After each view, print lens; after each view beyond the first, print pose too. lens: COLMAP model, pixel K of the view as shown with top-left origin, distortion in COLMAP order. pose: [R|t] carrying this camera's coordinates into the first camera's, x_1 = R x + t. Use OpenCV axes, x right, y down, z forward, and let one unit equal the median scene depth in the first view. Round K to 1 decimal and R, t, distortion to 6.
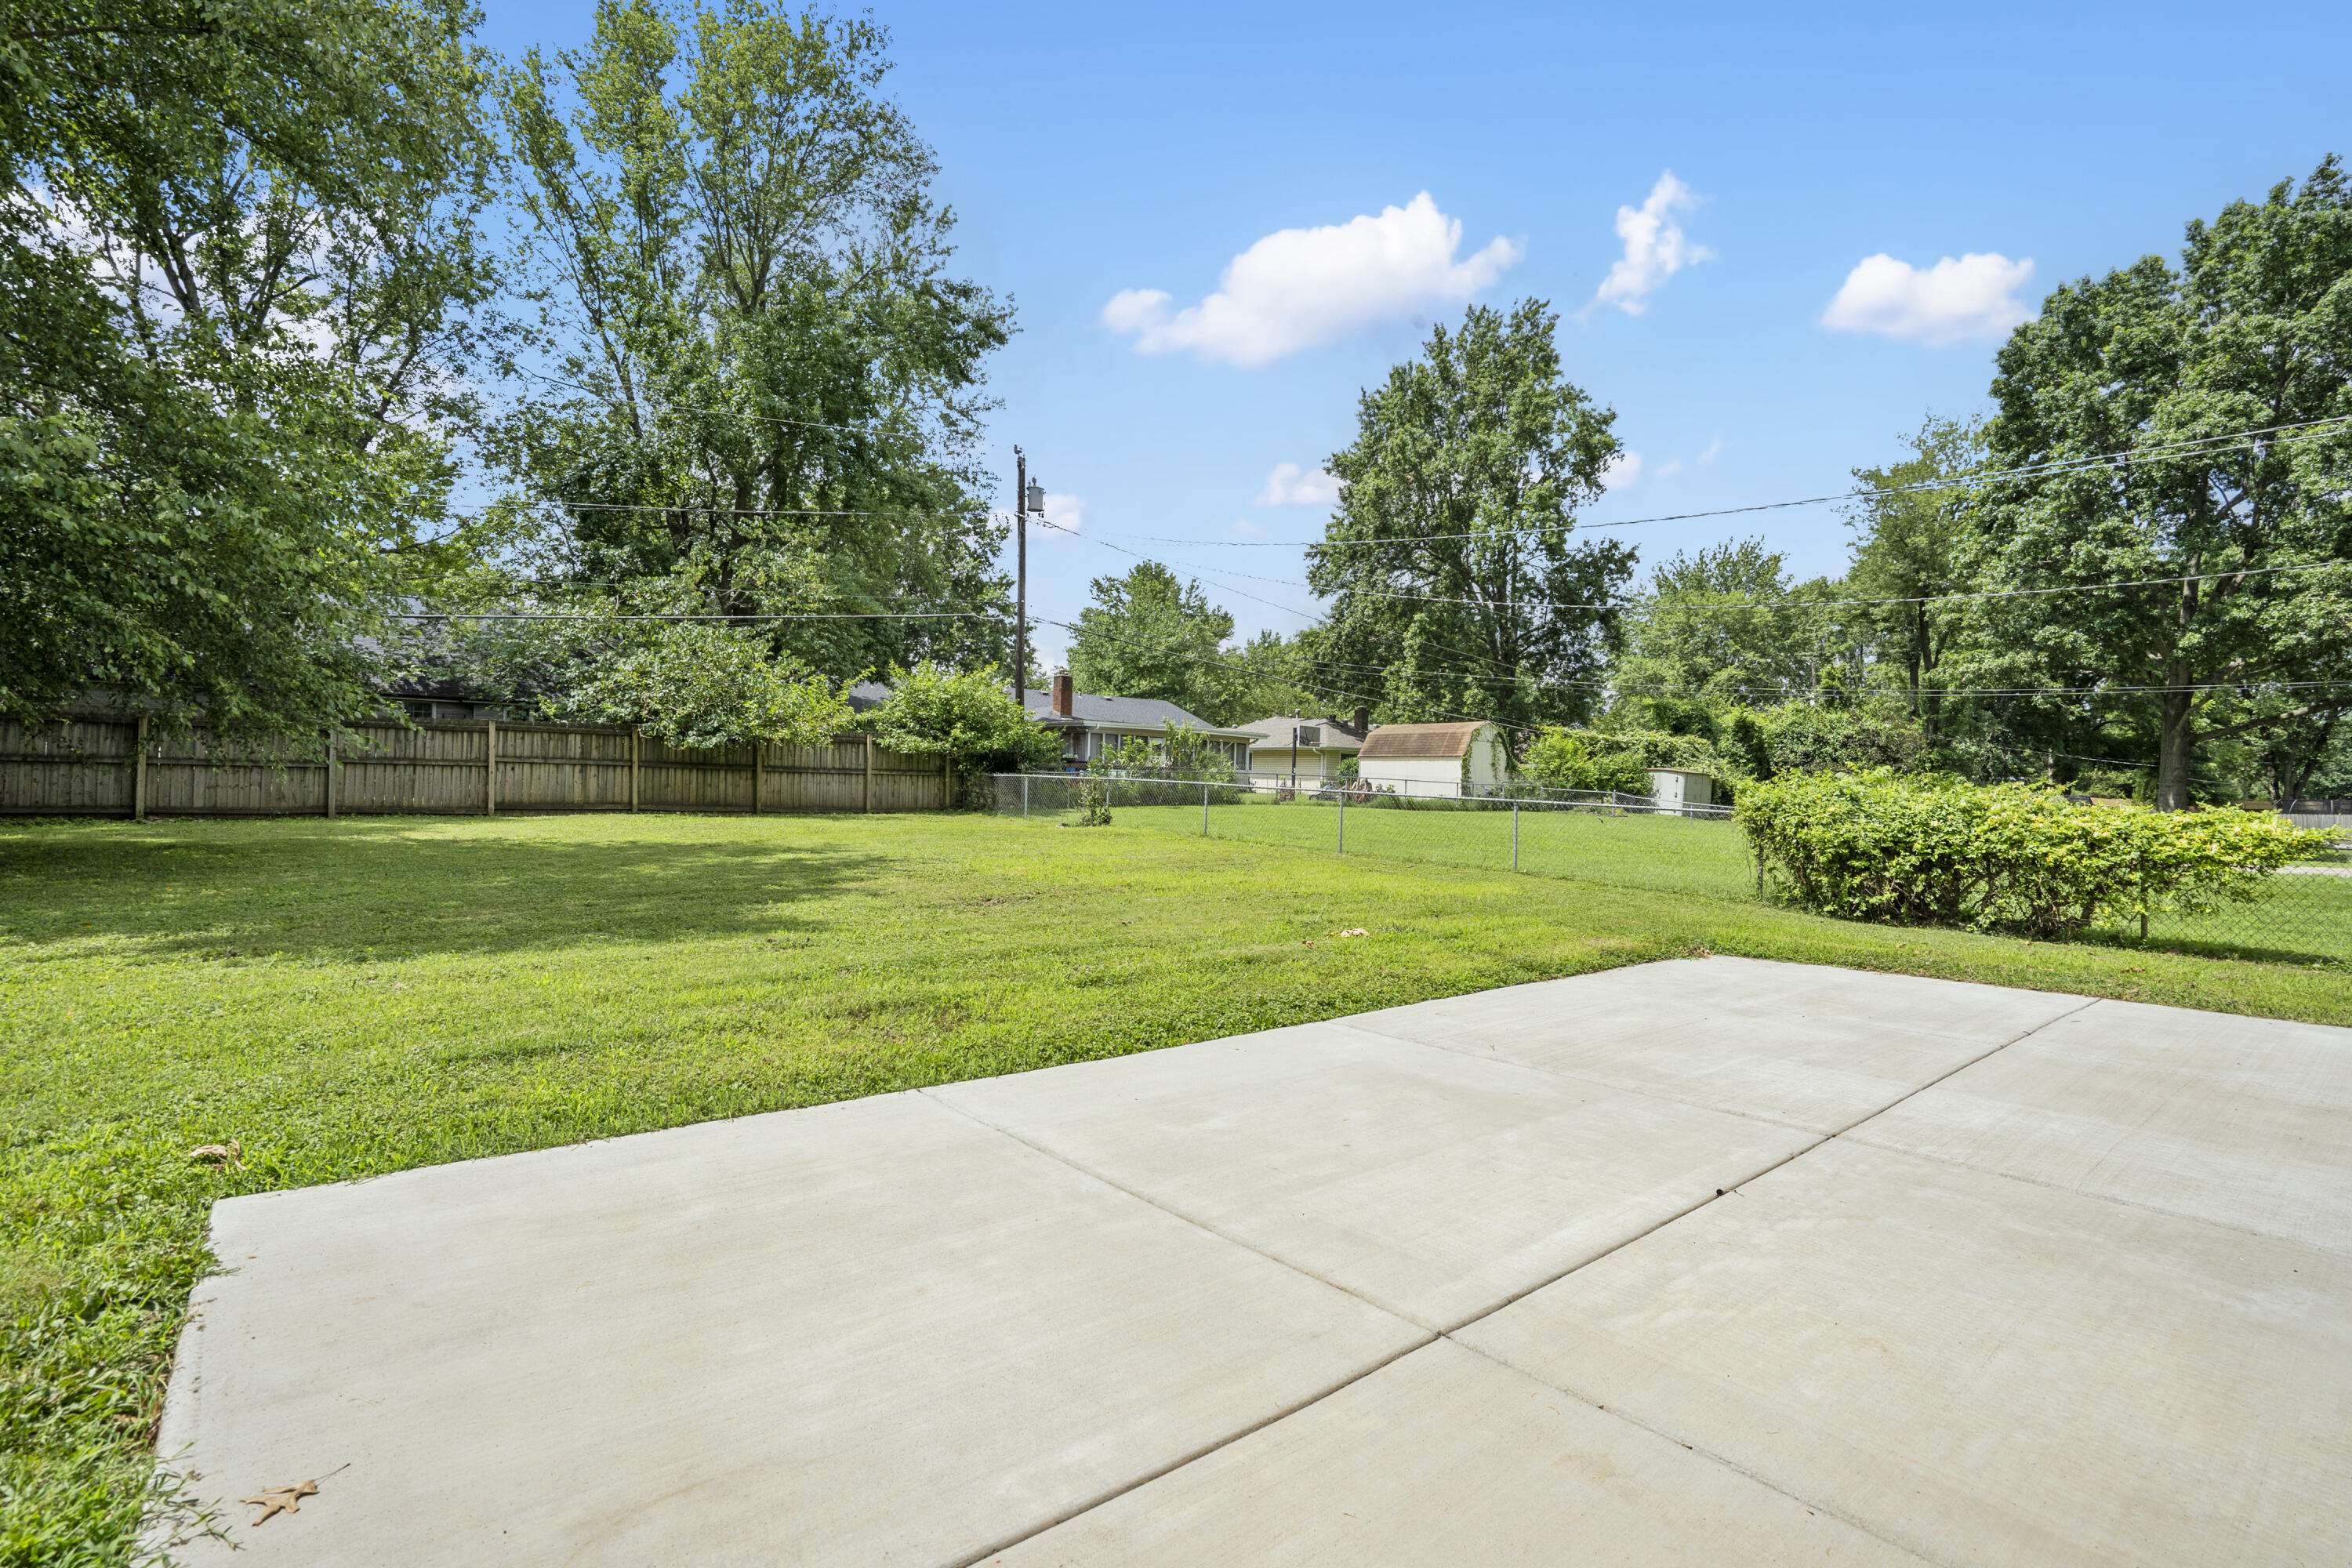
lens RADIAL K [[1078.5, 0, 1171.2], [0, 1078.5, 787.9], [0, 0, 1]] dist [-0.011006, 0.008487]
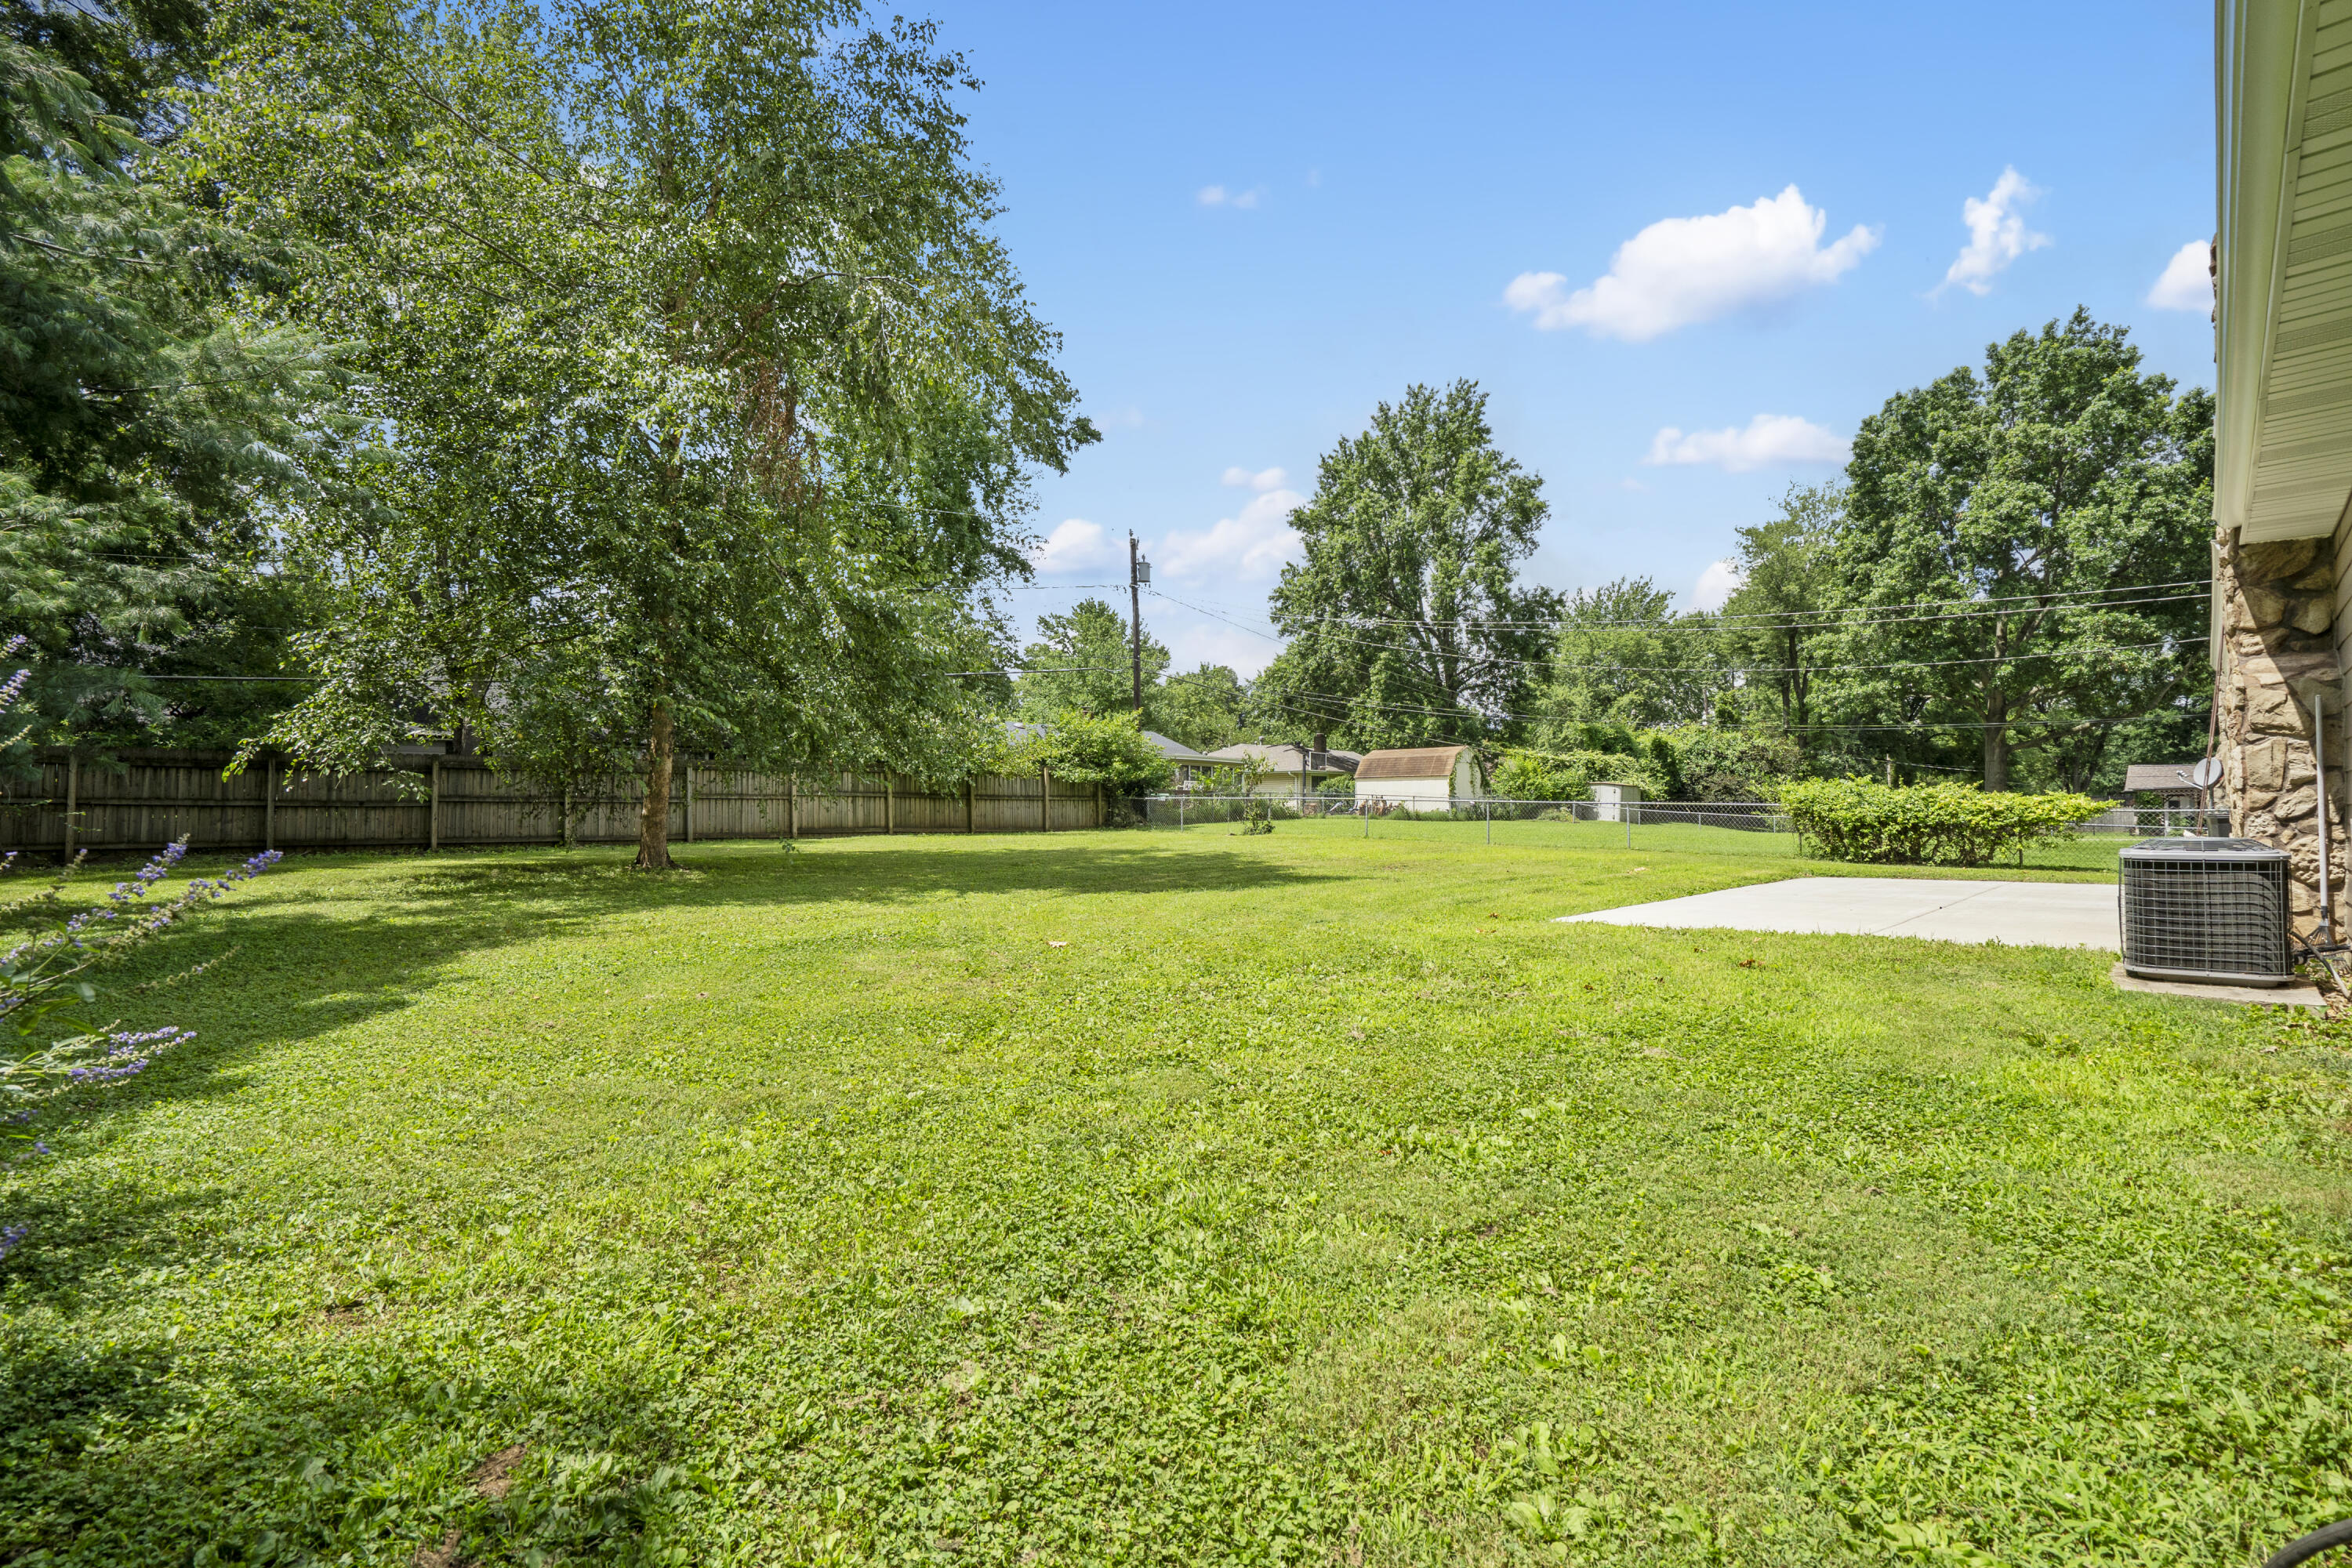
lens RADIAL K [[1078.5, 0, 1163.1], [0, 1078.5, 787.4], [0, 0, 1]] dist [-0.011006, 0.008487]
pose [[0.994632, -0.023384, 0.100802, -0.158657], [0.025774, 0.999415, -0.022478, 0.002349], [-0.100217, 0.024955, 0.994653, -0.147637]]
